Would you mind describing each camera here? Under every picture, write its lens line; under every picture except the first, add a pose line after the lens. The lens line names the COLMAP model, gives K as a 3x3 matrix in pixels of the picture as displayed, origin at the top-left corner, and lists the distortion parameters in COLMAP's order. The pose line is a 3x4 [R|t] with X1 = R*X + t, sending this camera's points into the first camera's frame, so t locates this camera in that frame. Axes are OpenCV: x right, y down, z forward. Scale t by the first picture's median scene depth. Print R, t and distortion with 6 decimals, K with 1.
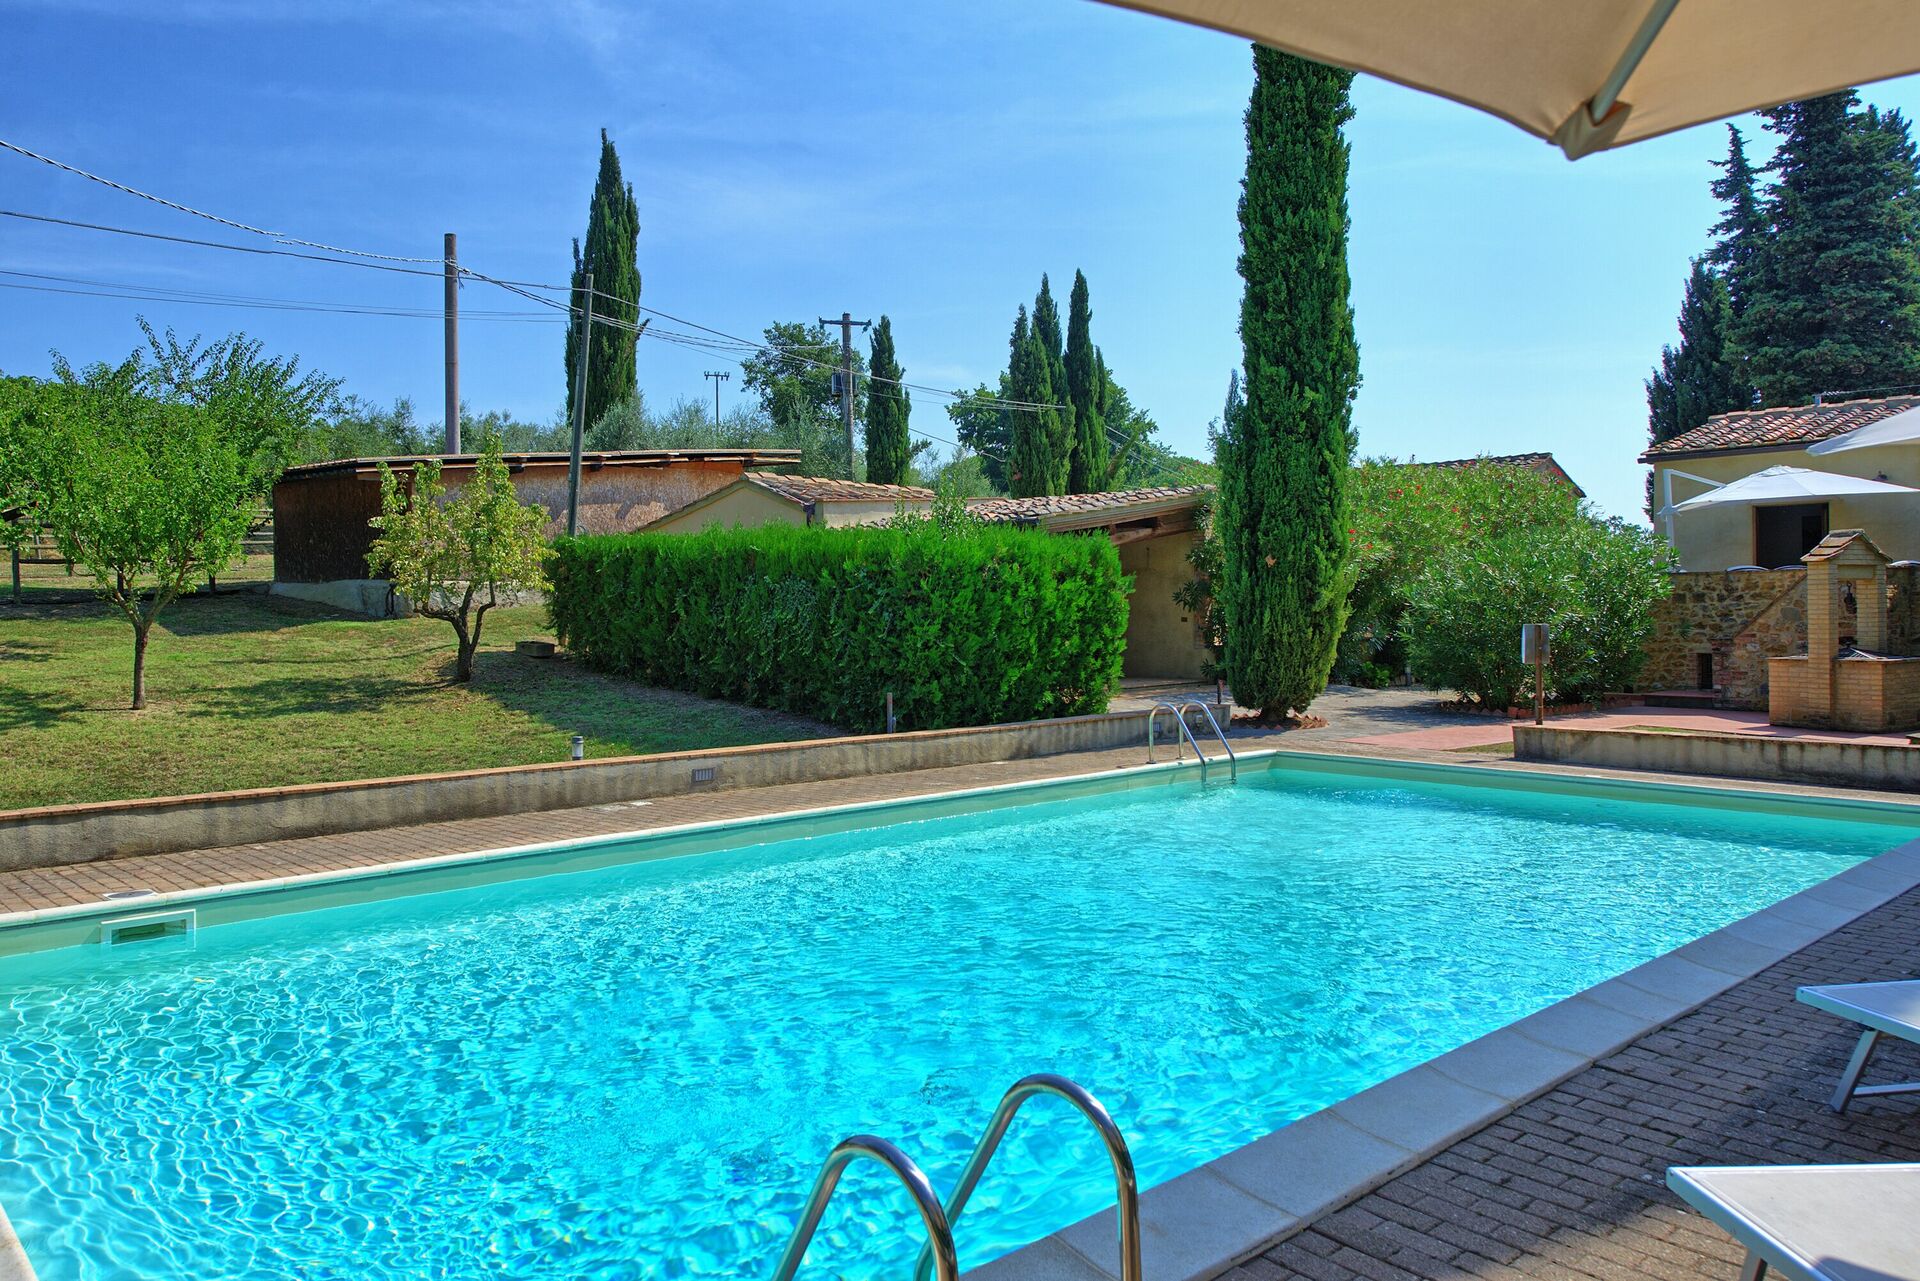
lens RADIAL K [[1280.6, 0, 959.3], [0, 1280.6, 606.7], [0, 0, 1]] dist [0.019099, -0.001031]
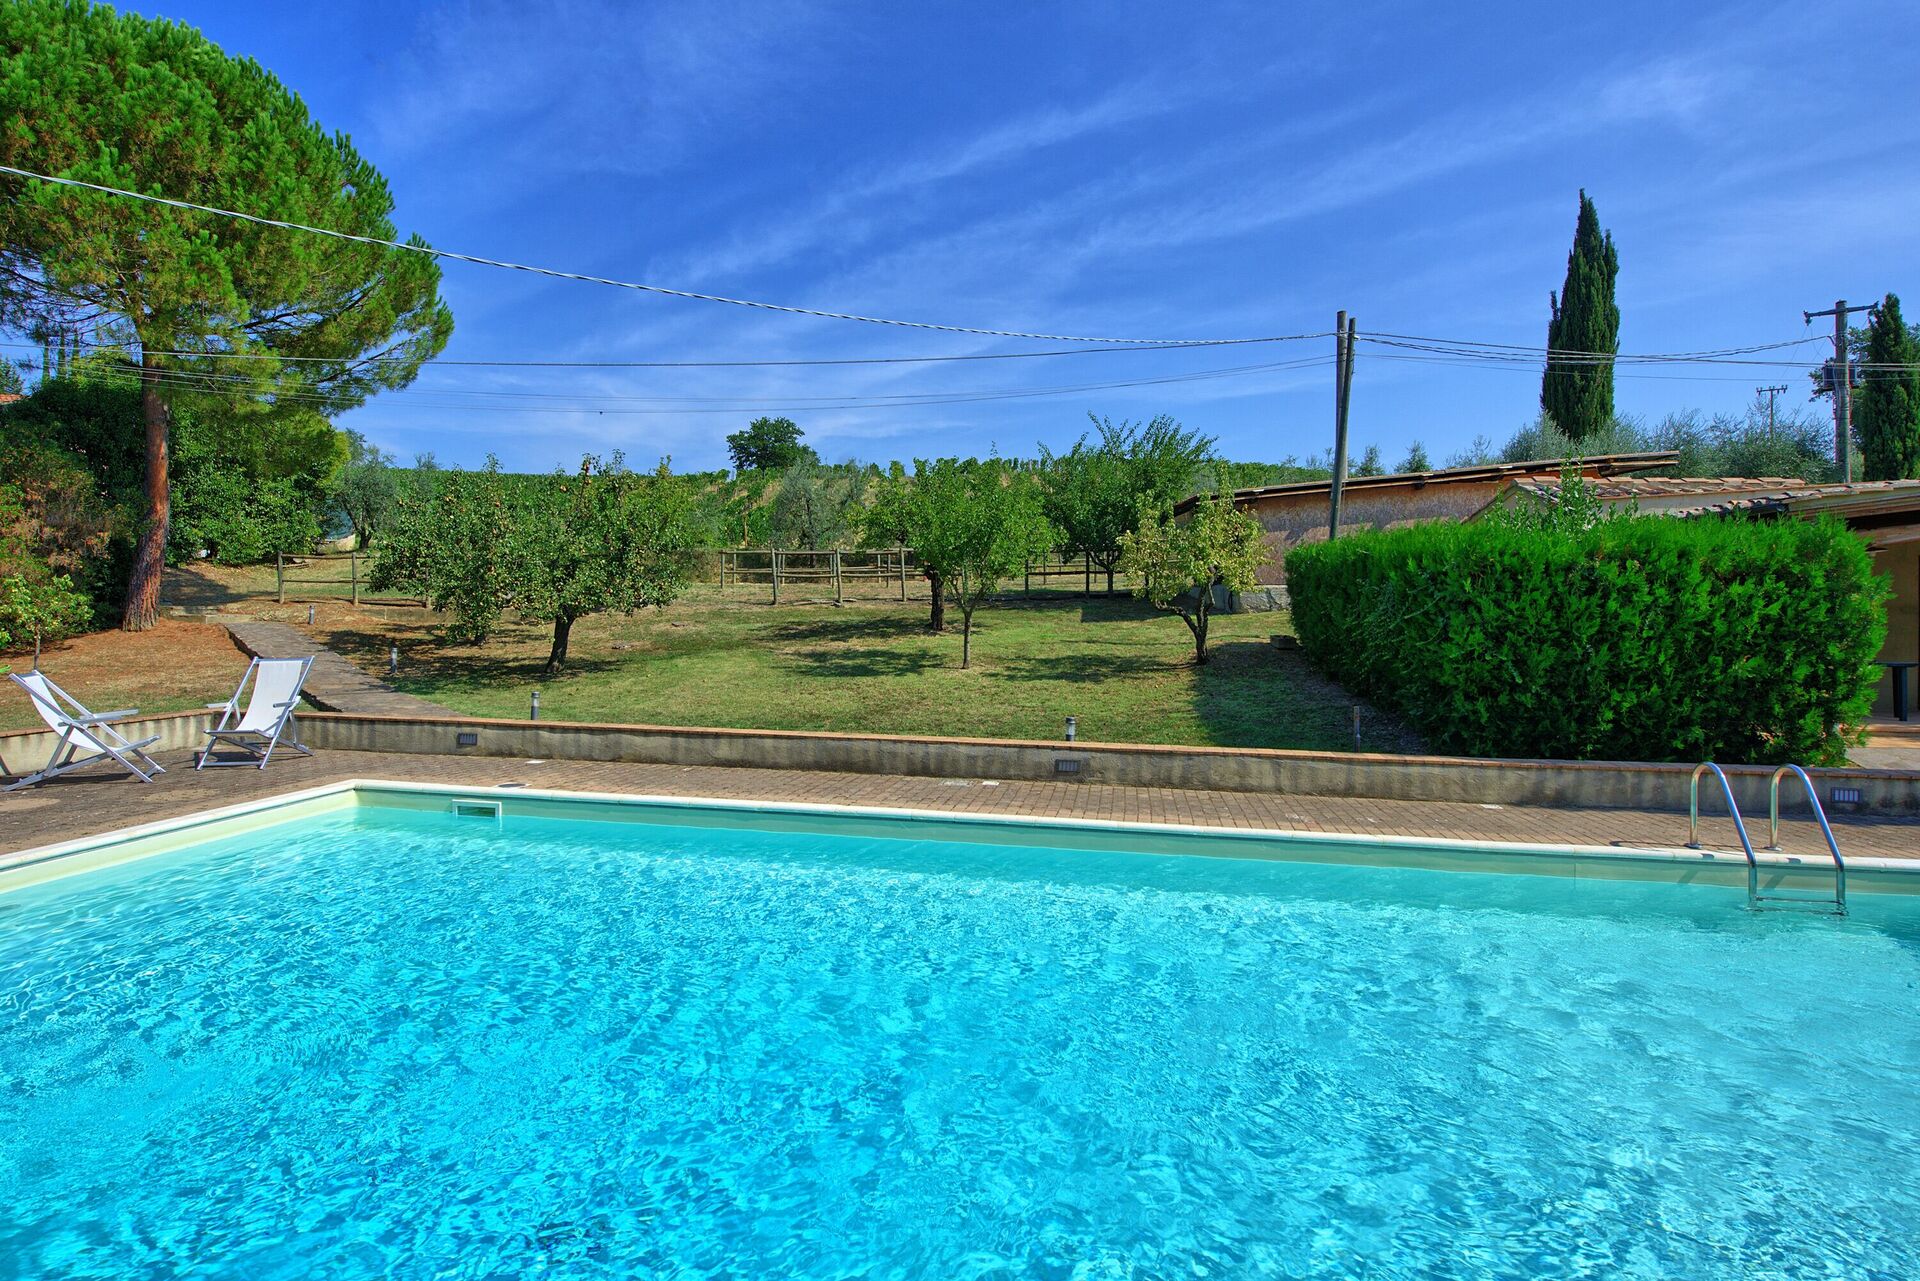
lens RADIAL K [[944.3, 0, 959.7], [0, 944.3, 606.3], [0, 0, 1]] dist [-0.004405, -0.005324]
pose [[0.617946, 0.015717, -0.786064, 0.284785], [-0.014901, 0.999855, 0.008278, -0.004442], [0.786079, 0.006598, 0.618090, 0.358678]]
